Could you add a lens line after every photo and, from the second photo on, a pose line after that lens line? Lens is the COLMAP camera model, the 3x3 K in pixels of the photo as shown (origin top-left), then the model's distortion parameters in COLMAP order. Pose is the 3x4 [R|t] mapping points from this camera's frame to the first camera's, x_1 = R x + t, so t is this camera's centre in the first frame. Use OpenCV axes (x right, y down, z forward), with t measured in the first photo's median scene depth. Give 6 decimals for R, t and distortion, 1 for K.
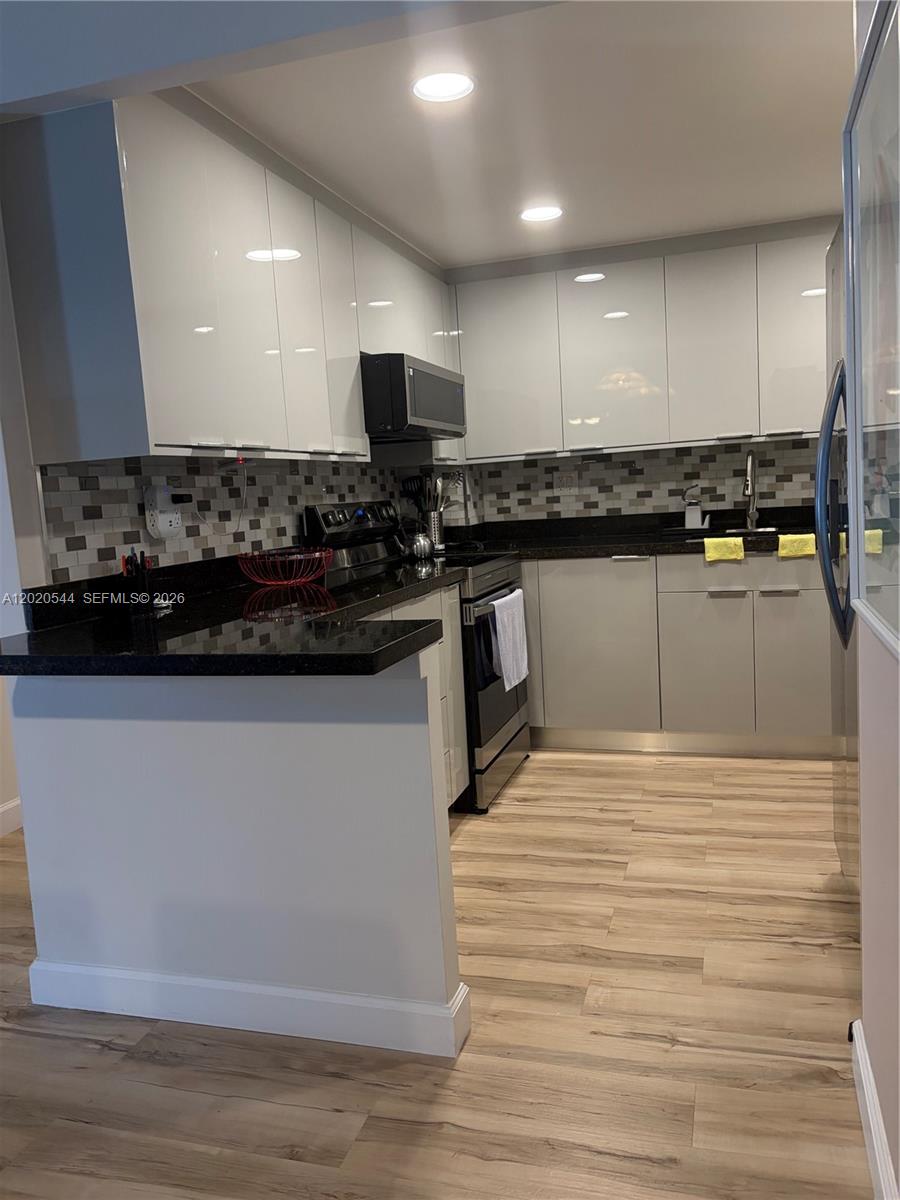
lens RADIAL K [[894.5, 0, 450.0], [0, 894.5, 600.0], [0, 0, 1]] dist [0.058401, -0.085805]
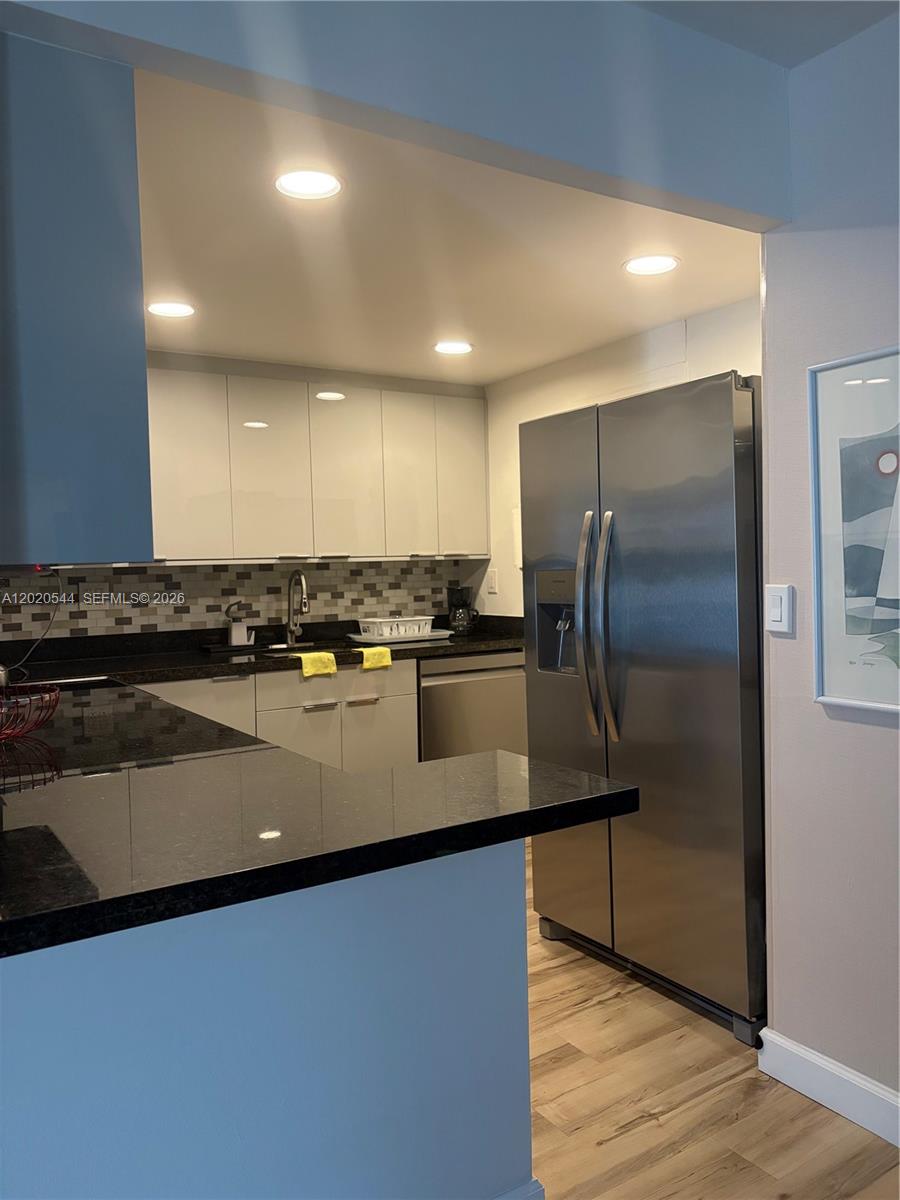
lens RADIAL K [[894.5, 0, 450.0], [0, 894.5, 600.0], [0, 0, 1]] dist [0.058401, -0.085805]
pose [[0.644410, 0.016851, 0.764495, -0.366289], [0.079157, 0.992916, -0.088609, -0.024774], [-0.760572, 0.117616, 0.638511, 0.204179]]
